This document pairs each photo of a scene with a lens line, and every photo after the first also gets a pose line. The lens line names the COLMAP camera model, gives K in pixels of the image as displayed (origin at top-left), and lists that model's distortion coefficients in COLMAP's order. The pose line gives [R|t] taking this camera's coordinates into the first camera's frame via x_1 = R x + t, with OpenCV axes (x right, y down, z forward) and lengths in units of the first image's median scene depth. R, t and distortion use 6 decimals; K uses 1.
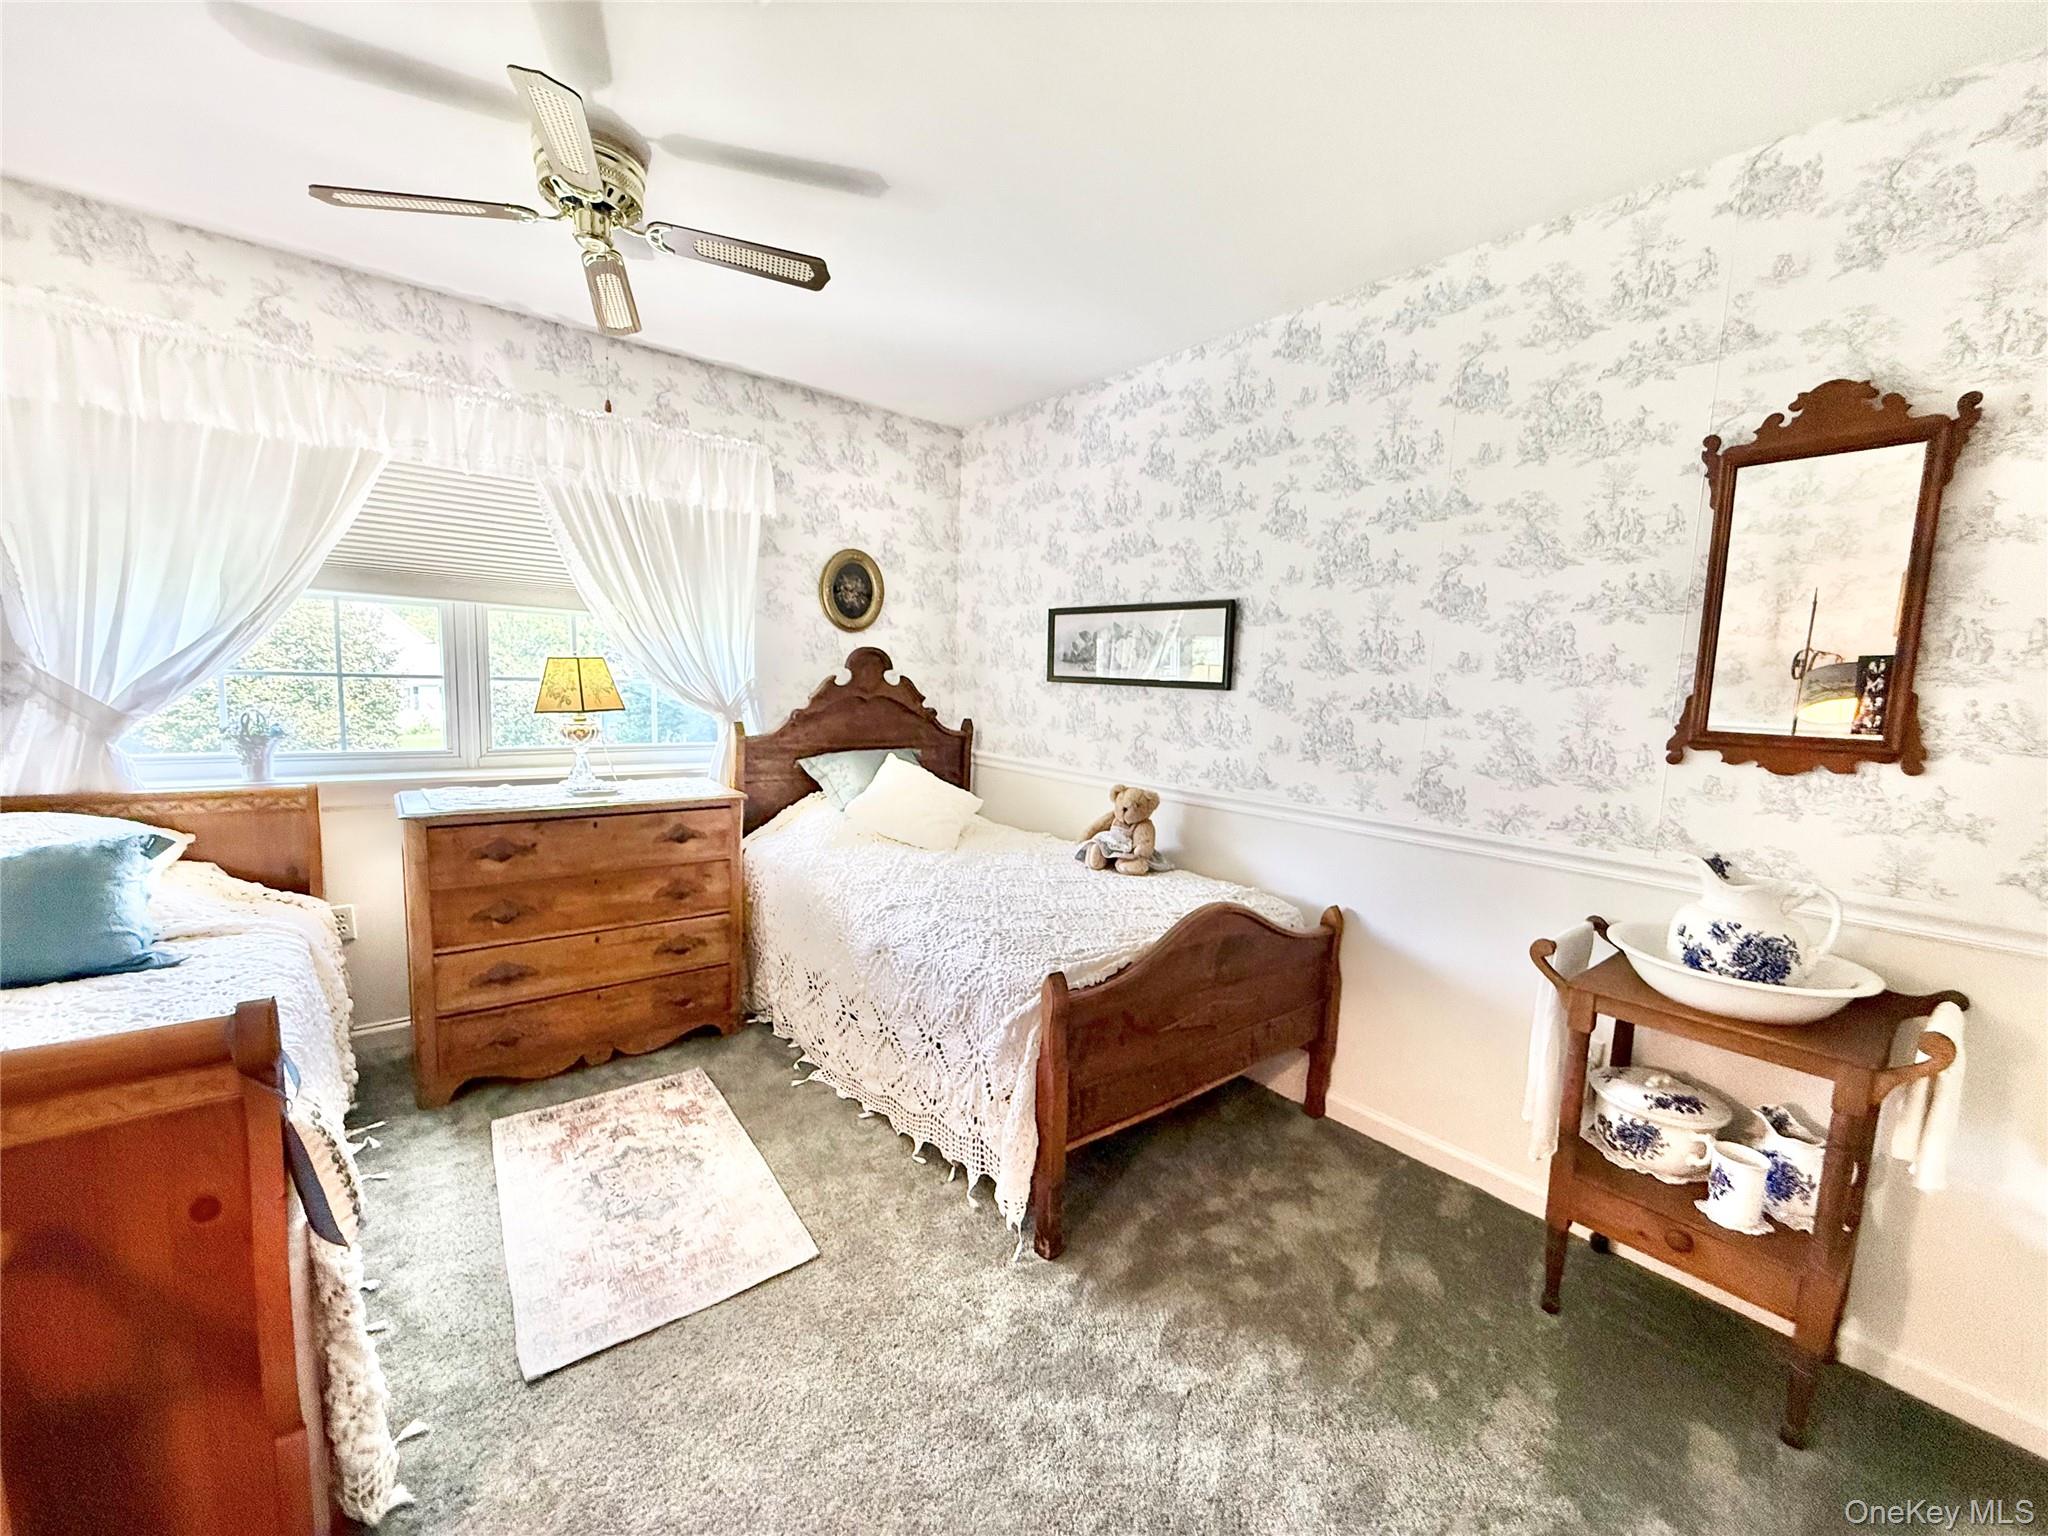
lens RADIAL K [[815.7, 0, 1024.0], [0, 815.7, 768.0], [0, 0, 1]] dist [-0.000075, 0.000097]
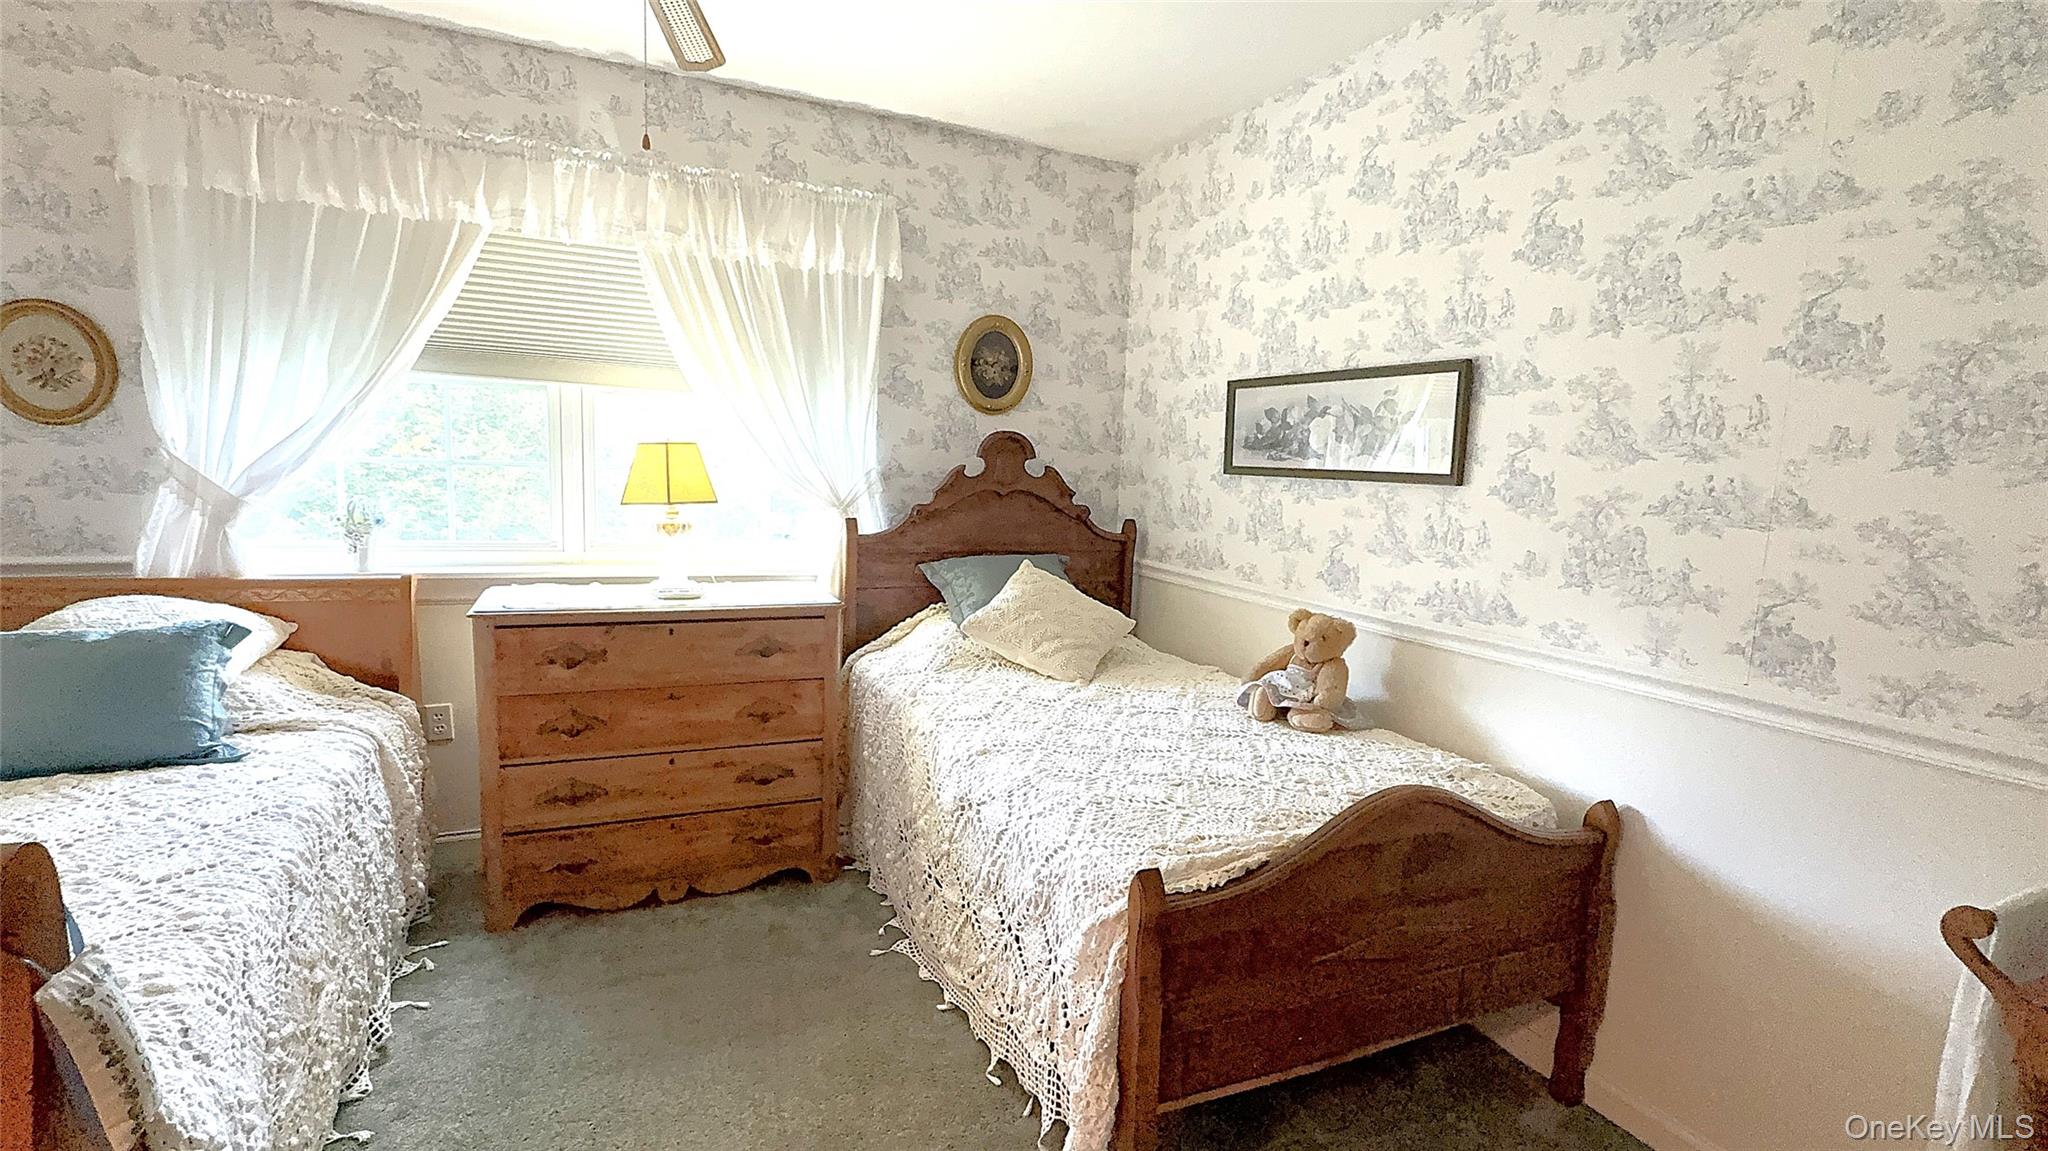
lens RADIAL K [[923.0, 0, 1024.0], [0, 923.0, 575.5], [0, 0, 1]] dist [0.000311, 0.000071]
pose [[0.968633, 0.031654, -0.246470, 0.087730], [-0.031640, 0.999491, 0.004019, -0.007162], [0.246472, 0.003905, 0.969142, 0.122816]]
